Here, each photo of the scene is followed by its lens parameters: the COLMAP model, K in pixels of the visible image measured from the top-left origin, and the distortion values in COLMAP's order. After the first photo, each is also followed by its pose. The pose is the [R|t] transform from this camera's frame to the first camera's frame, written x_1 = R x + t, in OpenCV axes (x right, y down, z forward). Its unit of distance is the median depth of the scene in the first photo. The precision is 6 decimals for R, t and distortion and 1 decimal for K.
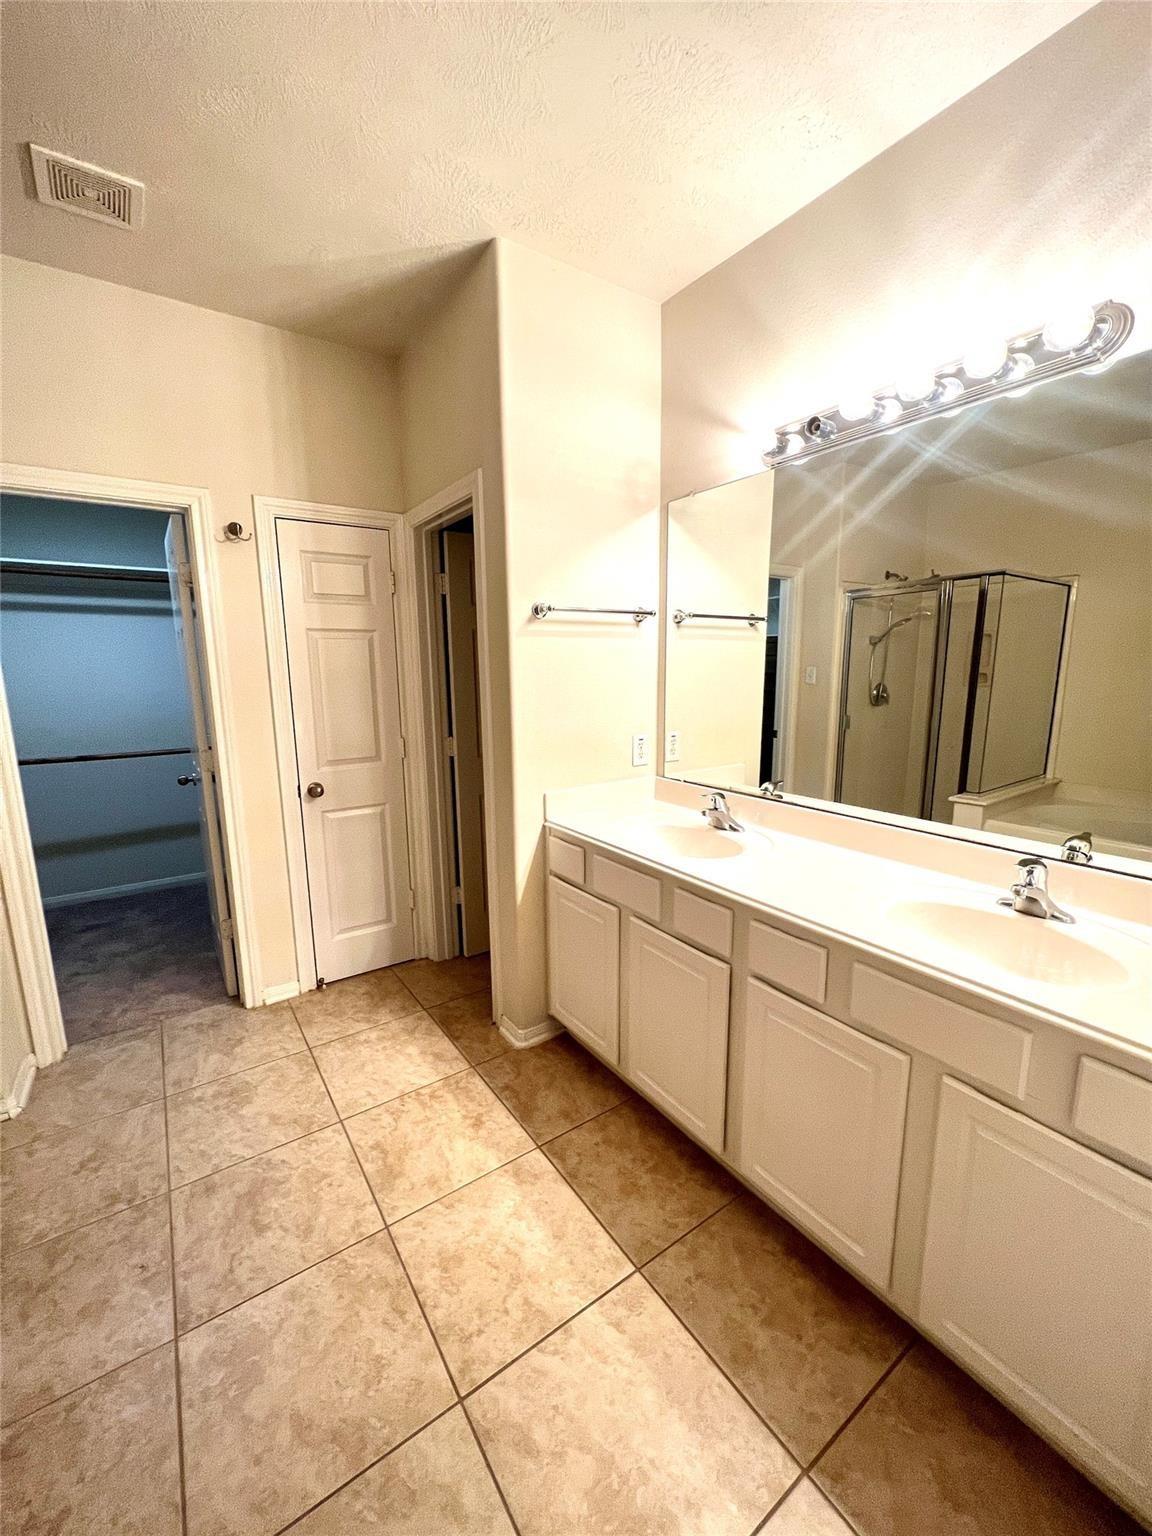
lens RADIAL K [[615.7, 0, 575.8], [0, 615.7, 771.5], [0, 0, 1]] dist [0.000876, 0.000309]
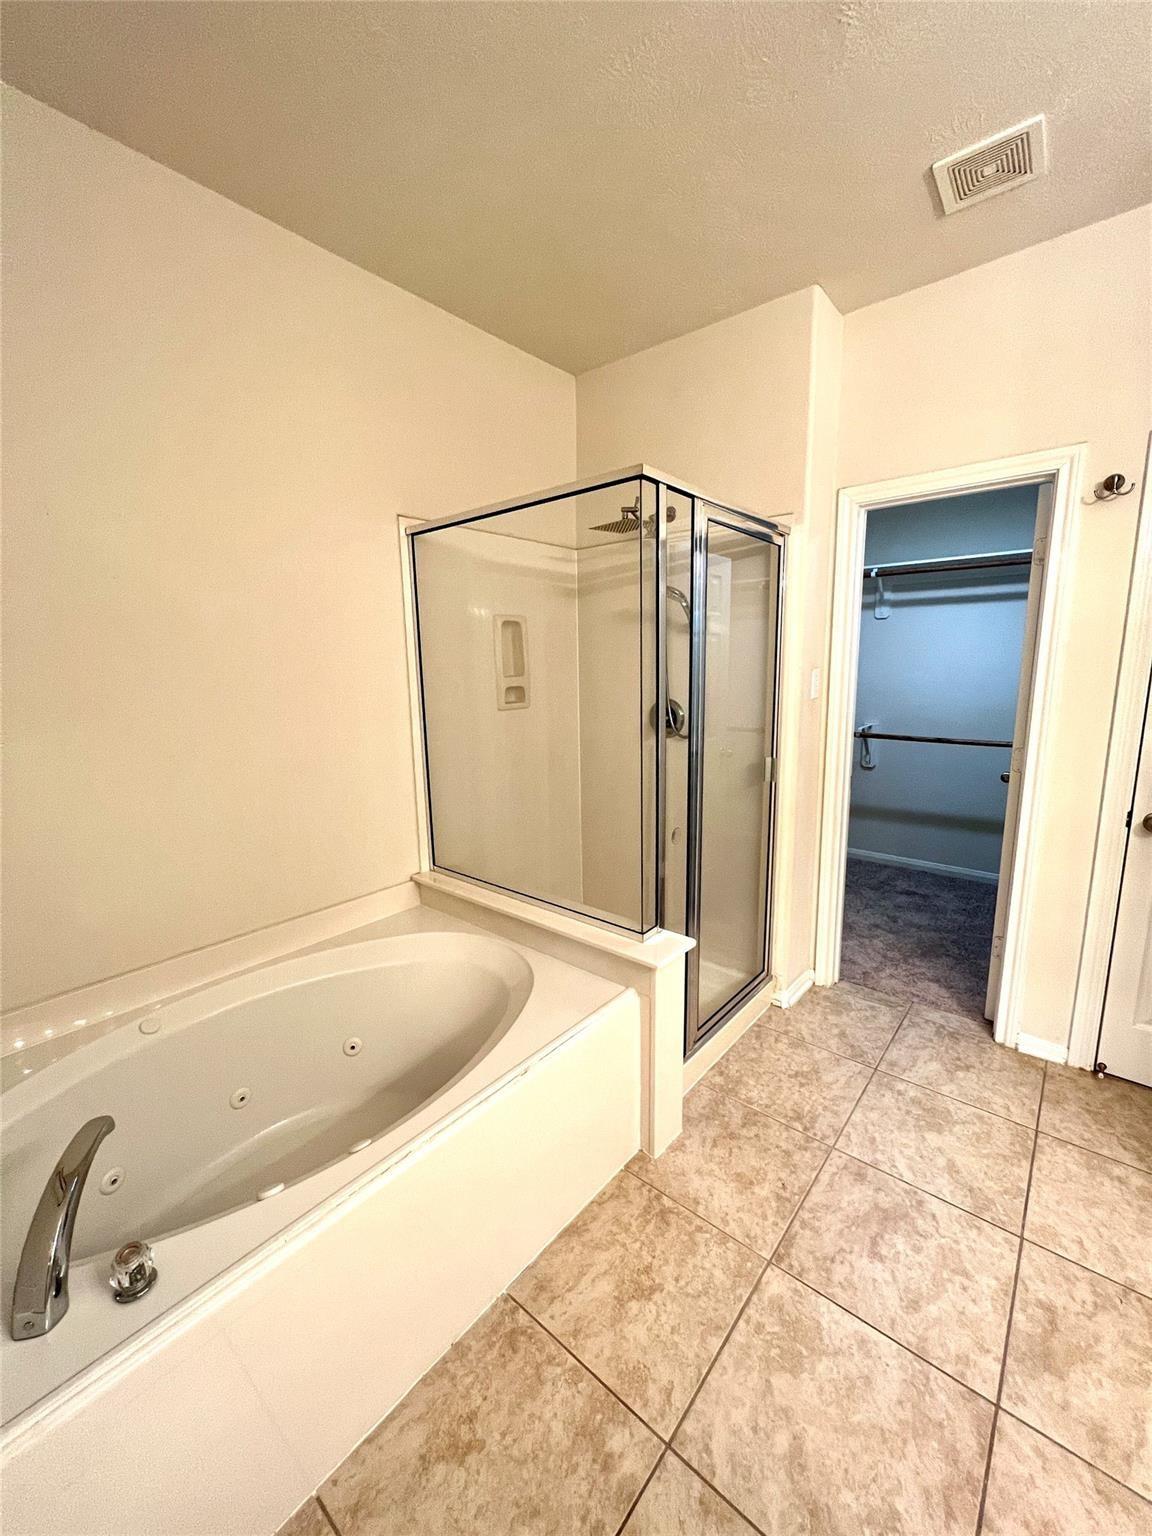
lens RADIAL K [[615.7, 0, 575.8], [0, 615.7, 771.5], [0, 0, 1]] dist [0.000876, 0.000309]
pose [[0.257466, 0.174955, -0.950317, 0.111624], [-0.150718, 0.978706, 0.139348, -0.036660], [0.954461, 0.107353, 0.278353, 0.169630]]
